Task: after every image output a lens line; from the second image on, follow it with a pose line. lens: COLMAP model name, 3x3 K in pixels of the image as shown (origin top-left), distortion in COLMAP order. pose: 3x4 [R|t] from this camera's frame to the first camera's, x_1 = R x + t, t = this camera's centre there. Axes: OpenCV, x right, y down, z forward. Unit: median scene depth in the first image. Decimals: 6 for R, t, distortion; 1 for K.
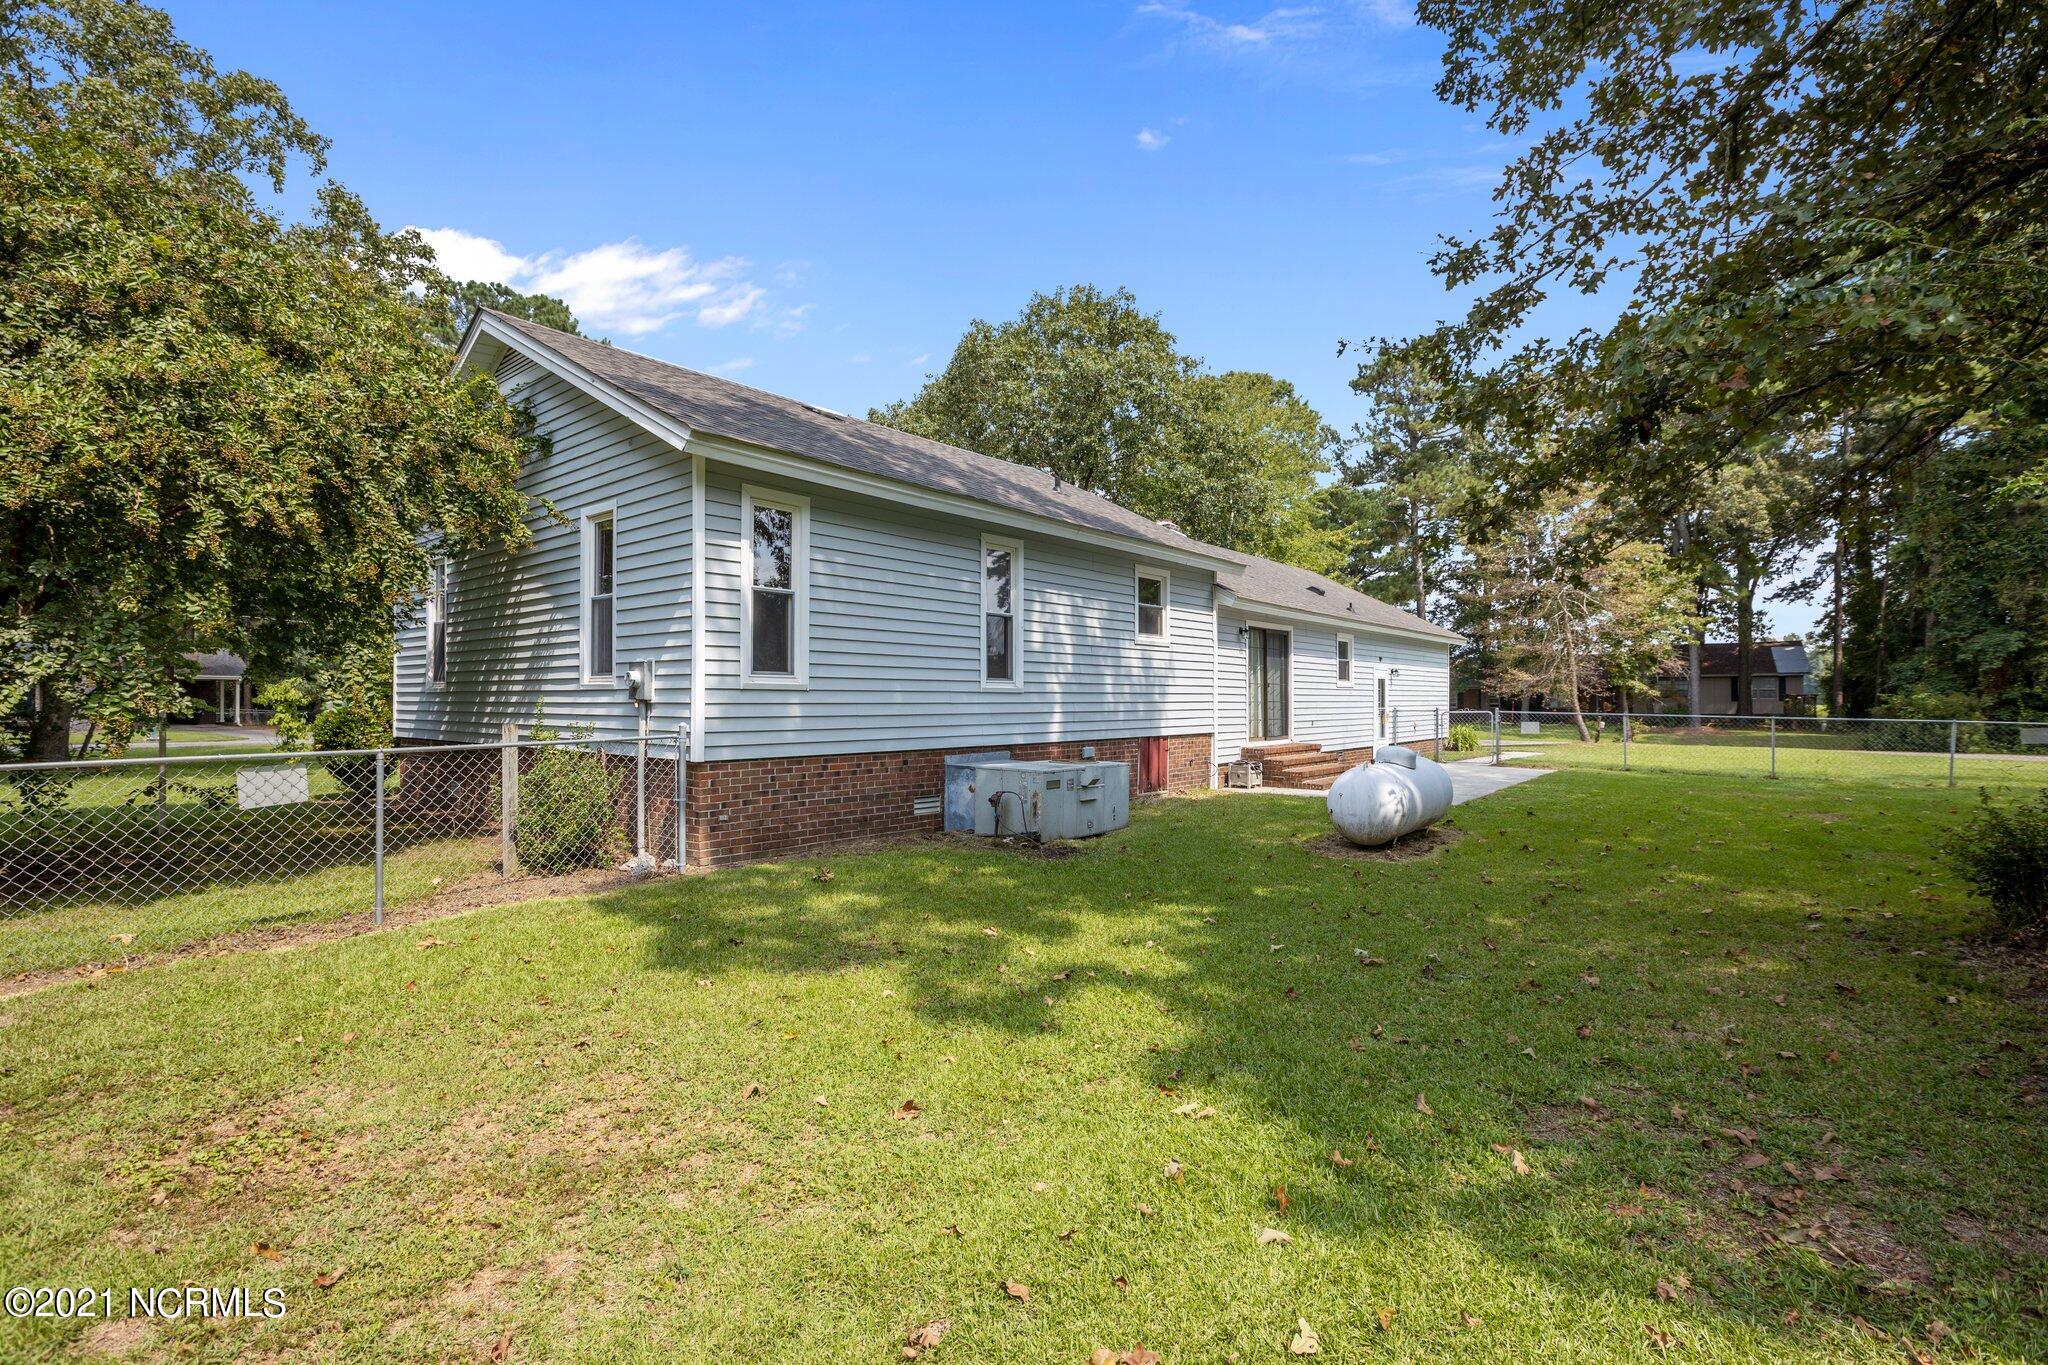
lens RADIAL K [[921.6, 0, 1024.7], [0, 921.6, 691.9], [0, 0, 1]] dist [-0.018530, 0.006926]
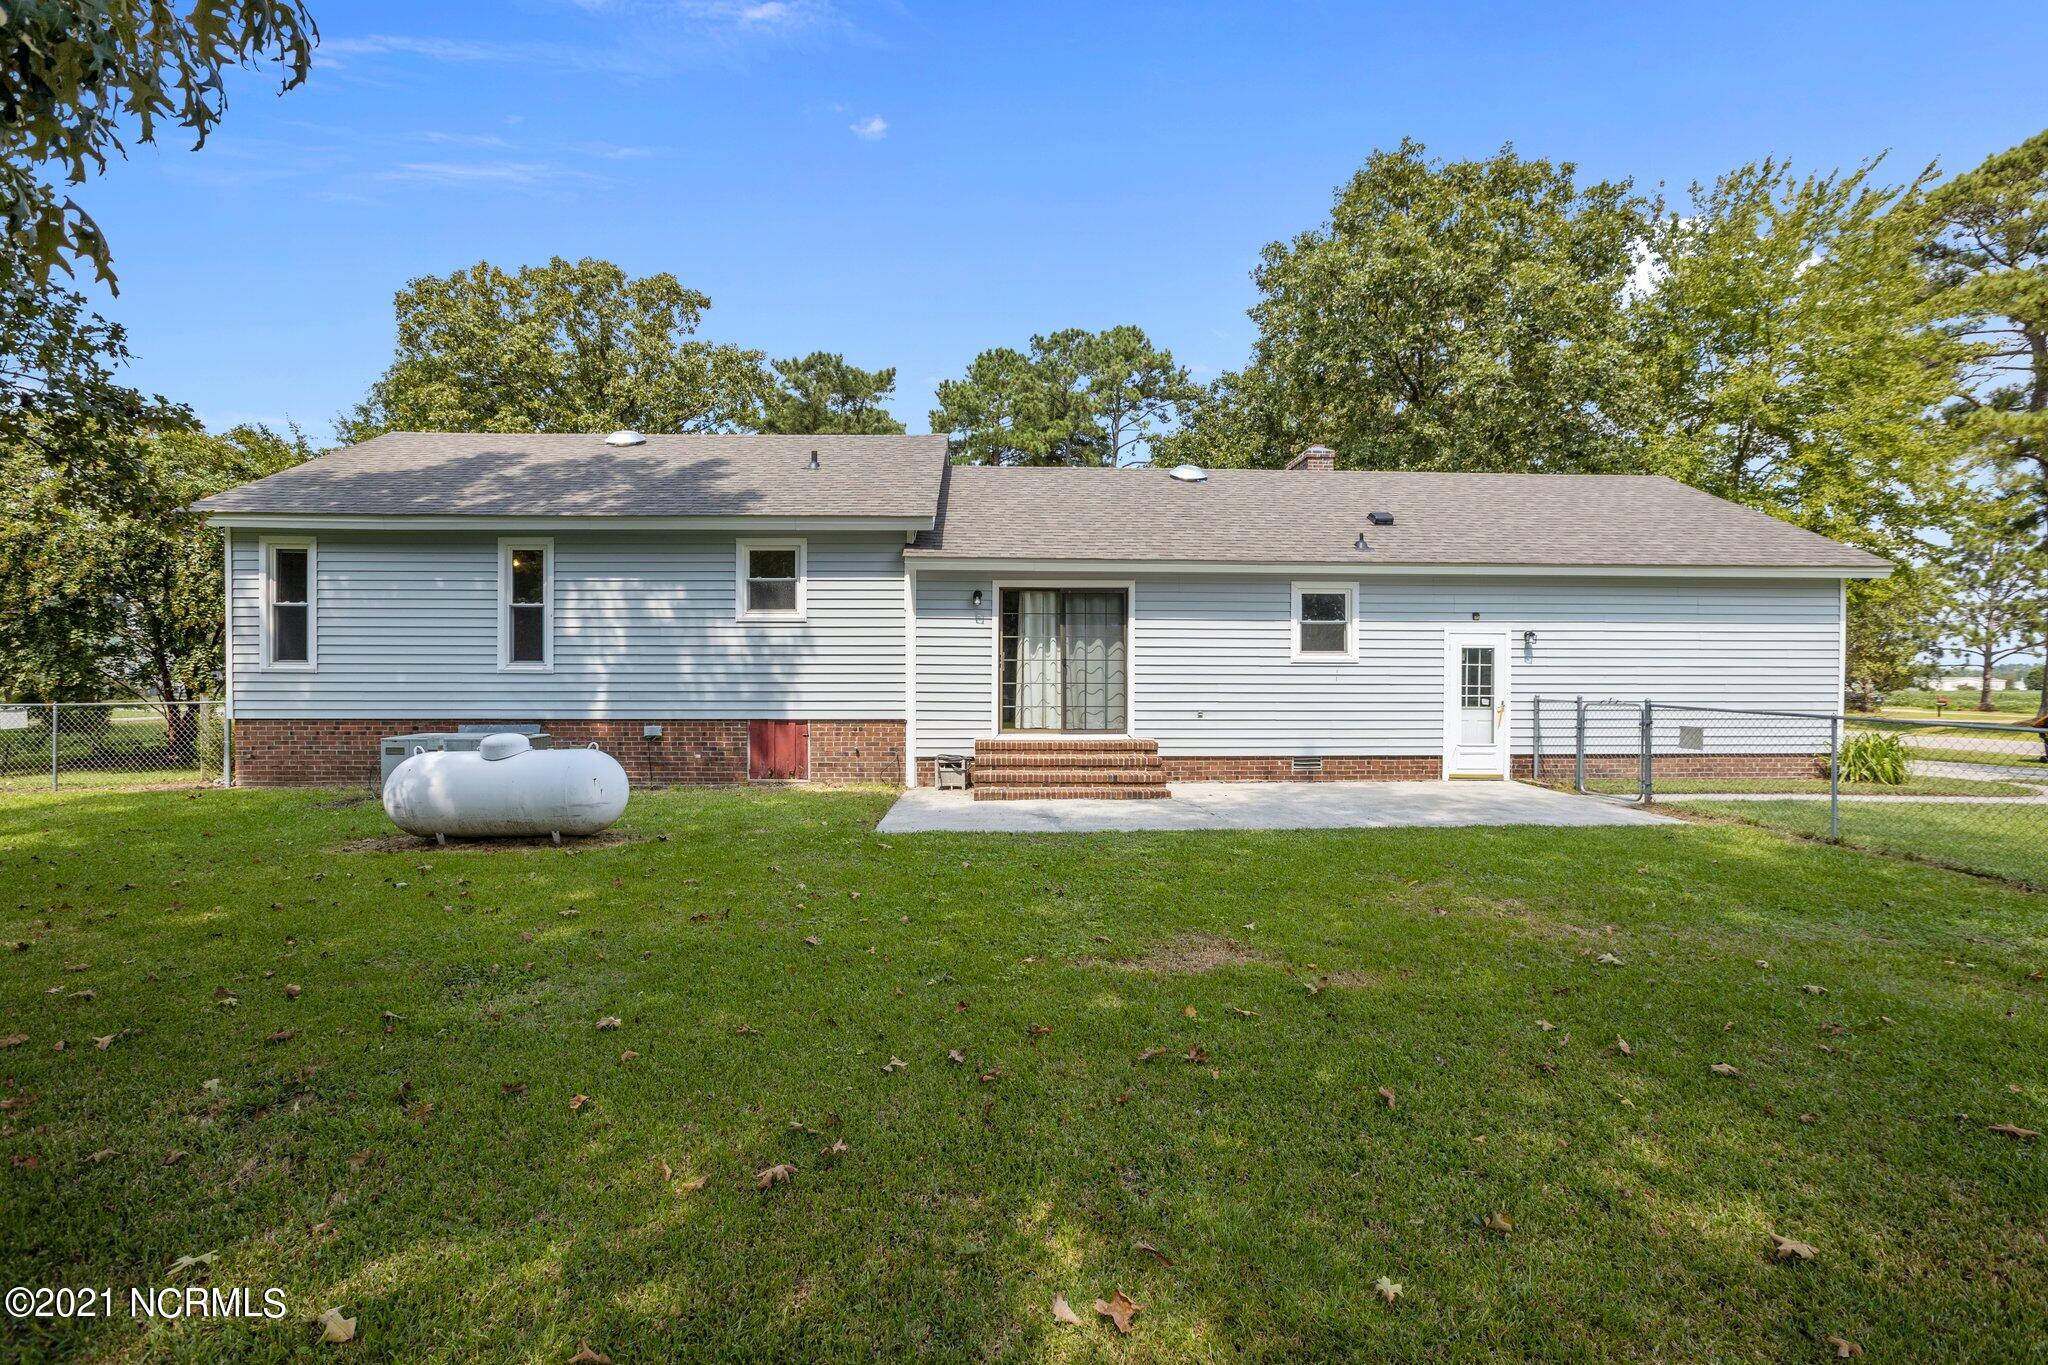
lens RADIAL K [[921.6, 0, 1022.5], [0, 921.6, 679.7], [0, 0, 1]] dist [-0.018530, 0.006926]
pose [[0.665956, 0.016521, -0.745808, 1.044682], [0.004304, 0.999653, 0.025987, -0.015702], [0.745979, -0.020516, 0.665654, 0.591615]]
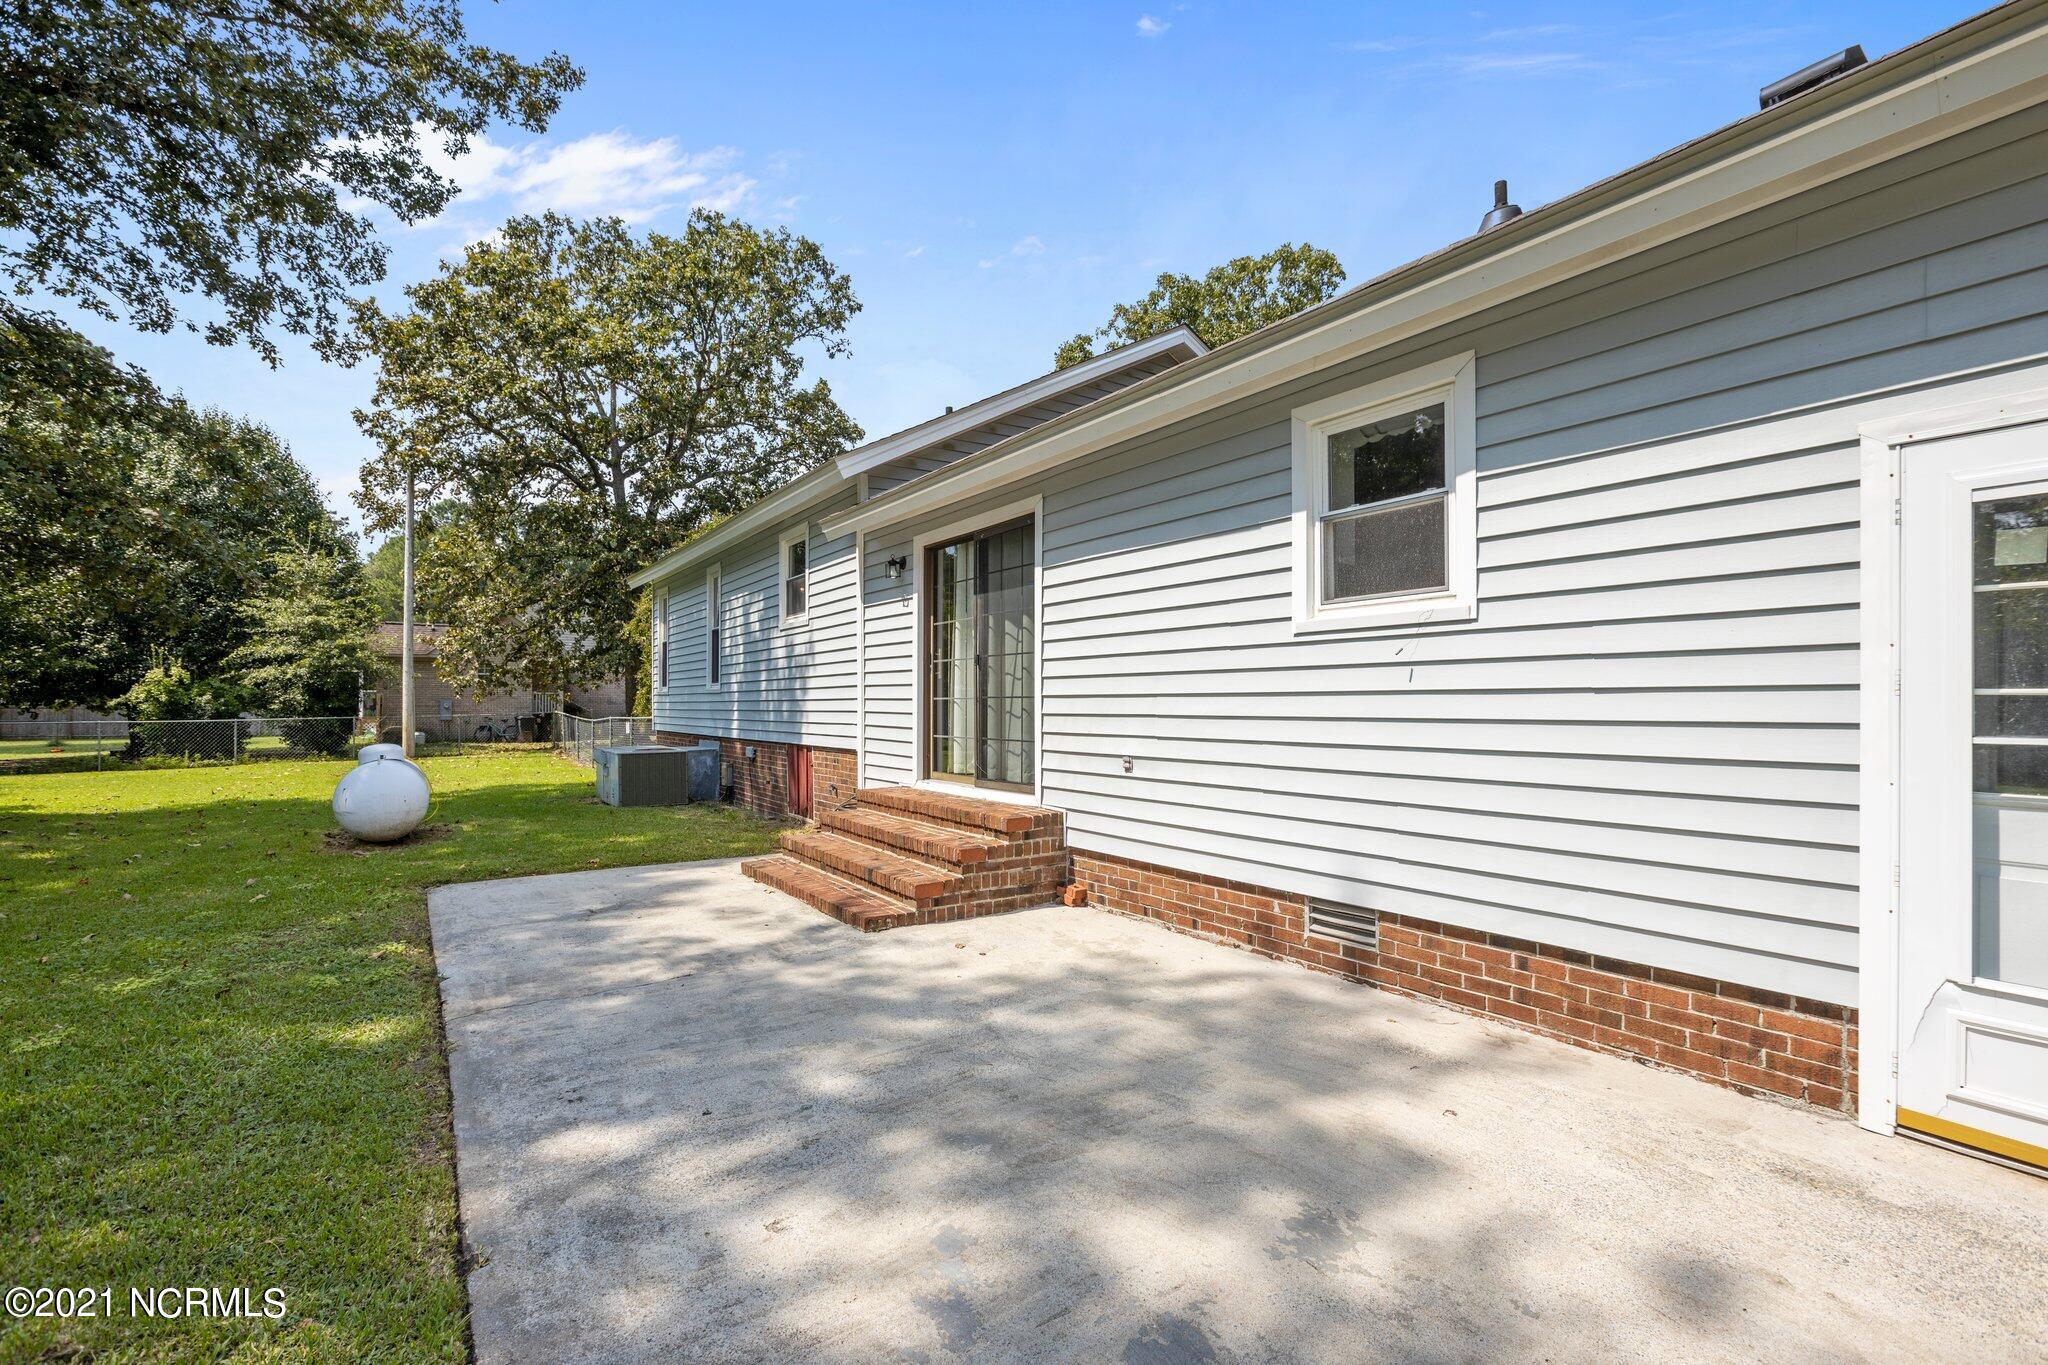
lens RADIAL K [[921.6, 0, 1025.9], [0, 921.6, 716.9], [0, 0, 1]] dist [-0.018530, 0.006926]
pose [[-0.285785, 0.009628, -0.958245, 0.870314], [0.006626, 0.999945, 0.008071, 0.021214], [0.958271, -0.004043, -0.285833, 1.471347]]
